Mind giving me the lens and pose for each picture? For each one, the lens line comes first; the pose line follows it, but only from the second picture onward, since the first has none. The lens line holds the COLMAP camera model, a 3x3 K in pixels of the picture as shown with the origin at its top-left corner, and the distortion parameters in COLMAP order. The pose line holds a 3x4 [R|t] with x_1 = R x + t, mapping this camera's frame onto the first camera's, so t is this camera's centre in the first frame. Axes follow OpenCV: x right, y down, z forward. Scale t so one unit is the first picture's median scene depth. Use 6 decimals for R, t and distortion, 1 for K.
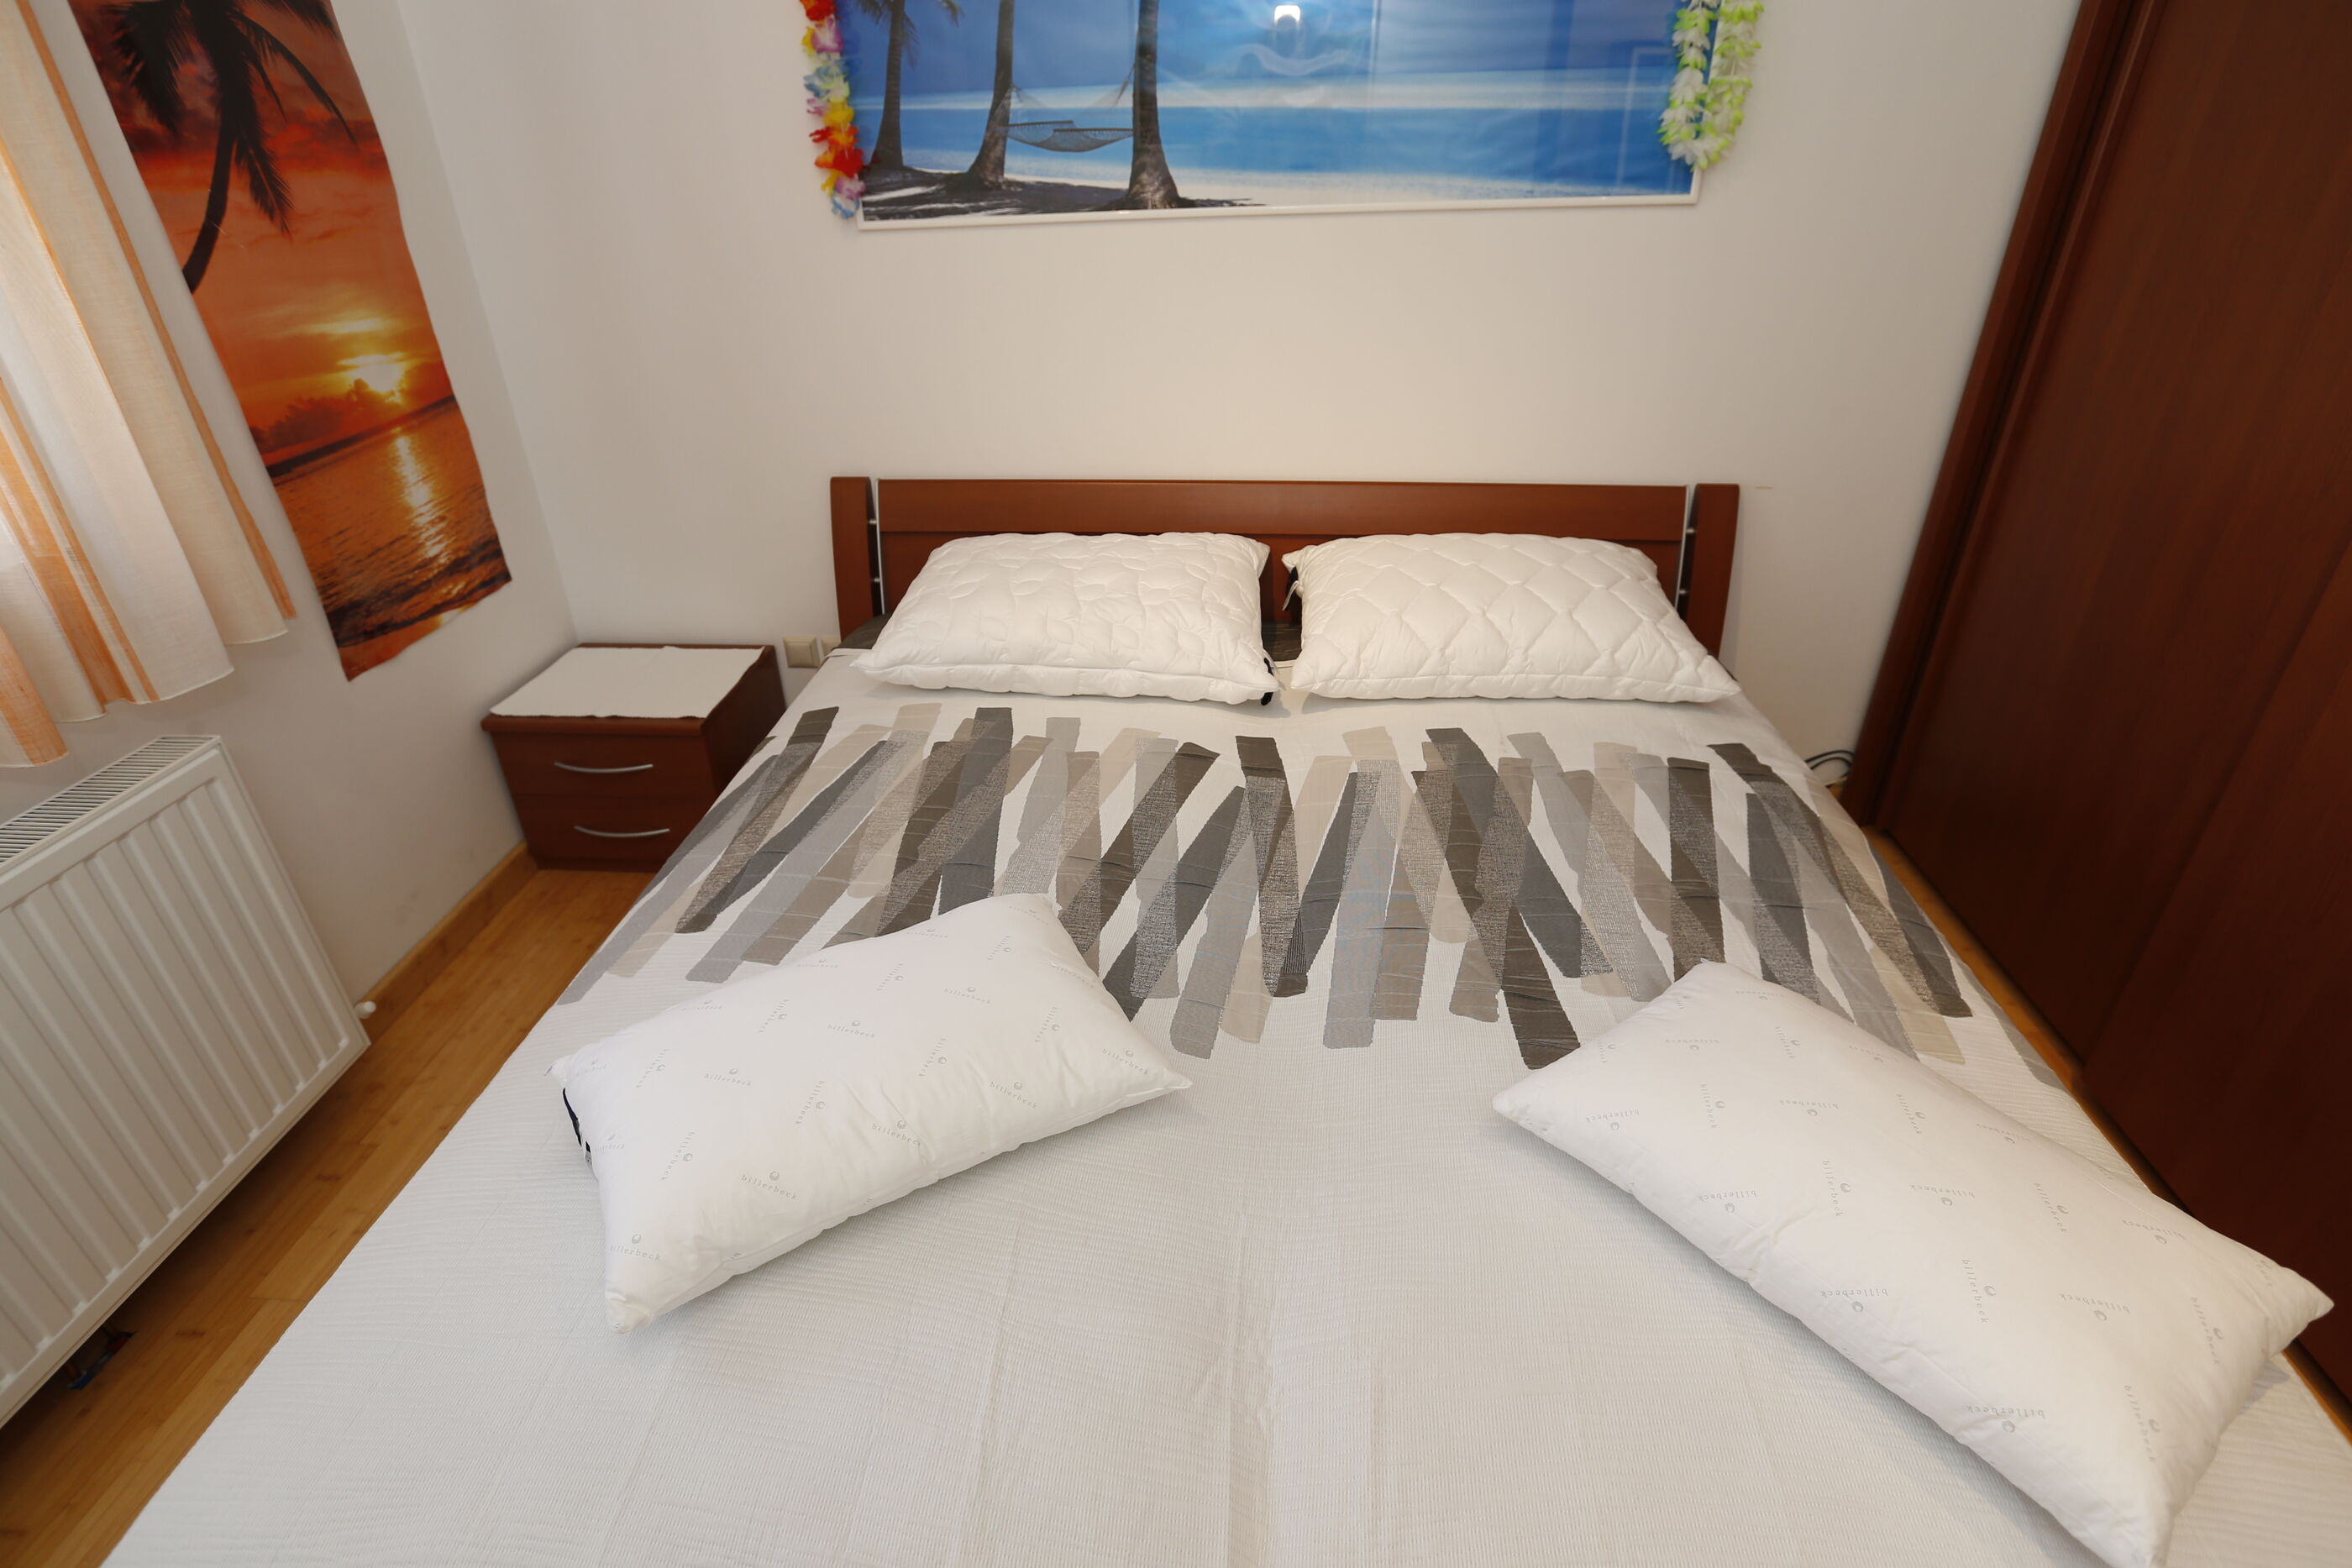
lens RADIAL K [[1169.9, 0, 1177.4], [0, 1169.9, 790.4], [0, 0, 1]] dist [-0.063379, 0.032827]
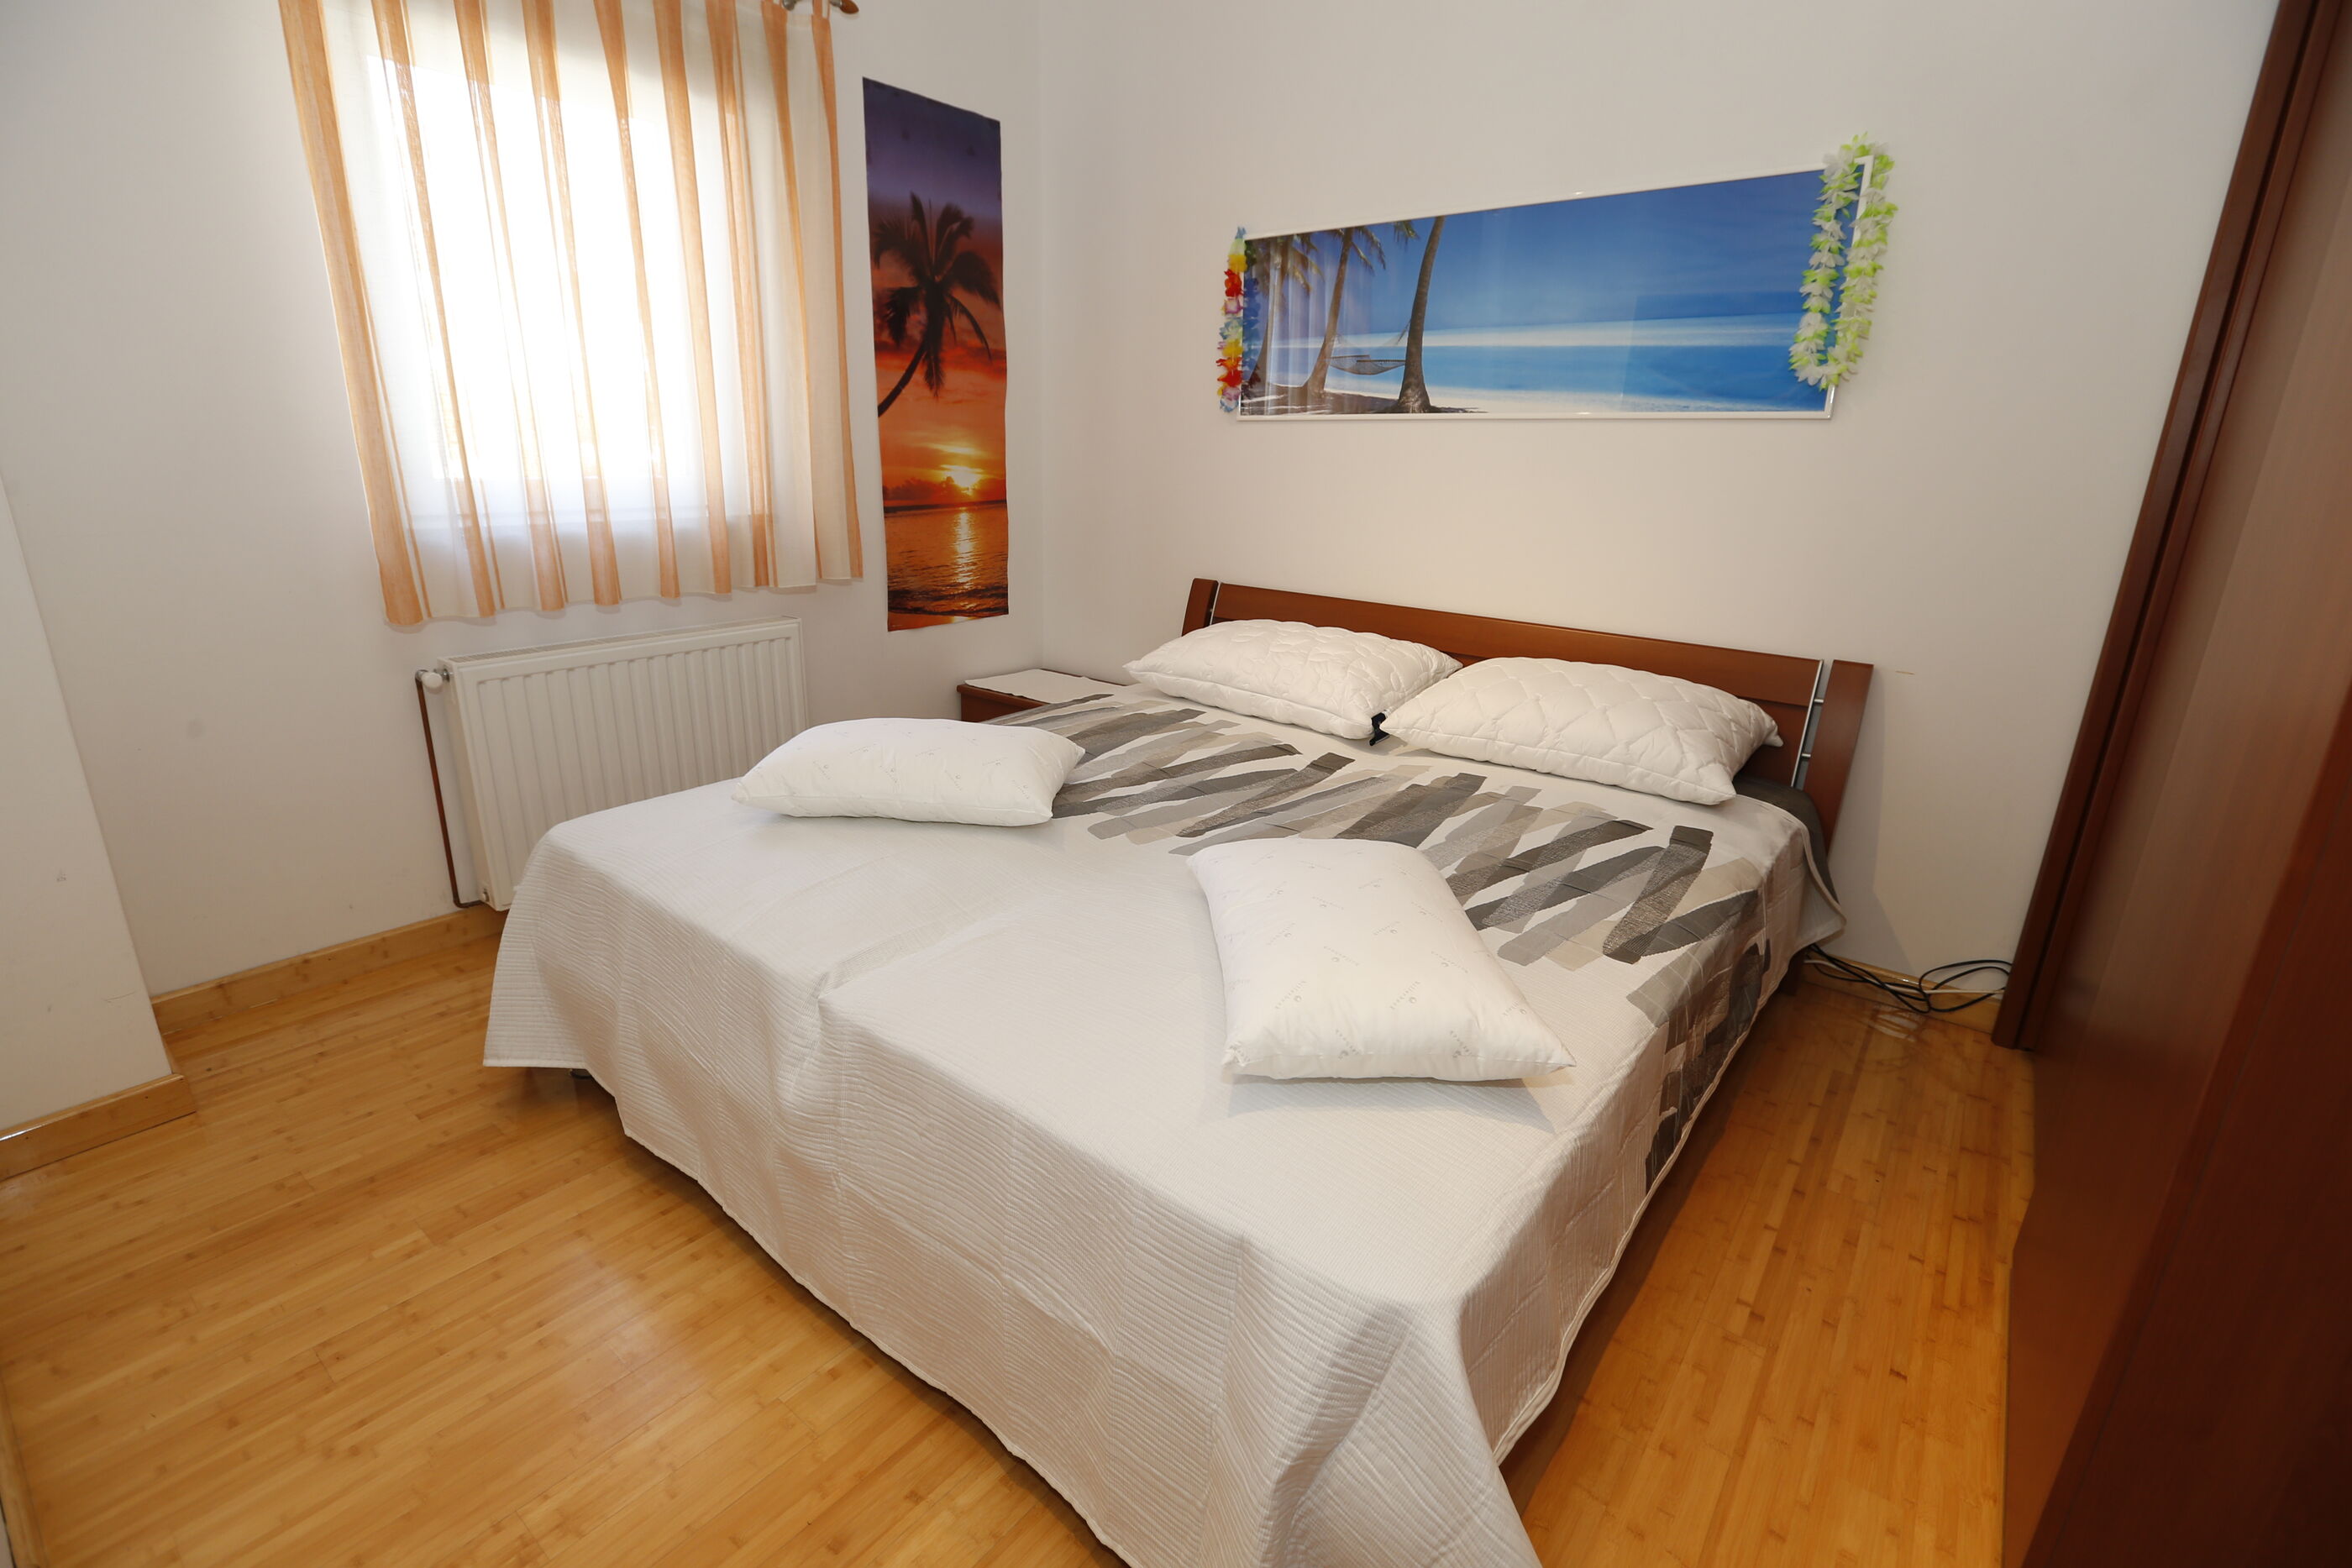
lens RADIAL K [[1082.7, 0, 1172.0], [0, 1082.7, 783.1], [0, 0, 1]] dist [-0.054862, 0.021852]
pose [[0.831055, 0.204227, -0.517339, 0.526098], [-0.313707, 0.940189, -0.132788, 0.200322], [0.459277, 0.272647, 0.845416, -0.136969]]
